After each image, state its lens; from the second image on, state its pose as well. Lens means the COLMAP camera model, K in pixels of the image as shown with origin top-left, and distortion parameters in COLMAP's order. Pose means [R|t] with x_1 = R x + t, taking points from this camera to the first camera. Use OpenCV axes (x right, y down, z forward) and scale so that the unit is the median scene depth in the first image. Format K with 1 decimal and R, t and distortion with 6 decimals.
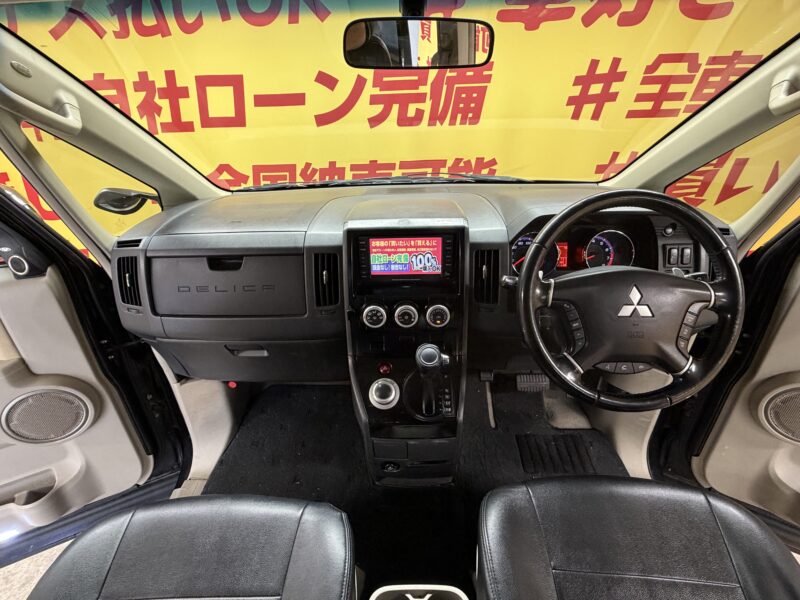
lens RADIAL K [[395.0, 0, 397.4], [0, 395.0, 301.7], [0, 0, 1]] dist [0.001700, -0.001476]
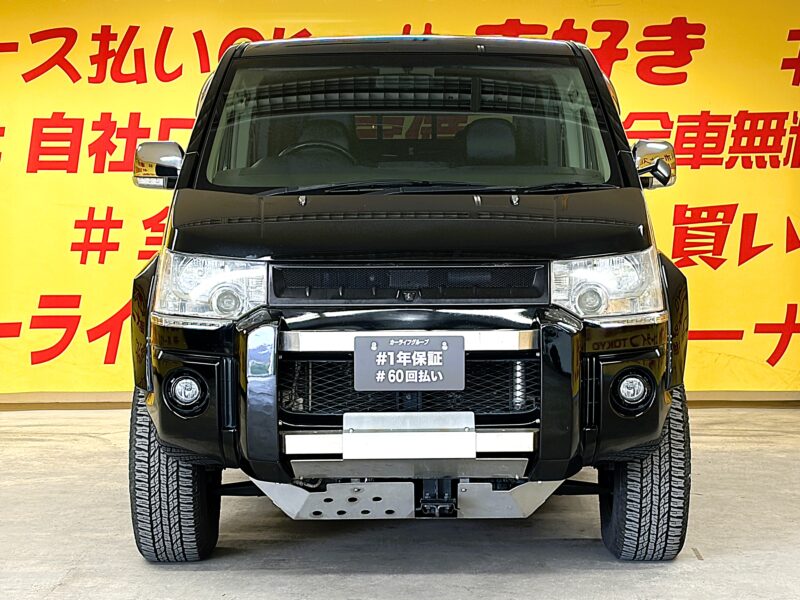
lens RADIAL K [[1845.3, 0, 407.2], [0, 1845.3, 294.6], [0, 0, 1]] dist [0.235613, 0.000000]
pose [[0.999087, 0.024159, 0.035246, -0.061316], [-0.006269, 0.898777, -0.438361, 1.786677], [-0.042269, 0.437740, 0.898108, -2.888535]]
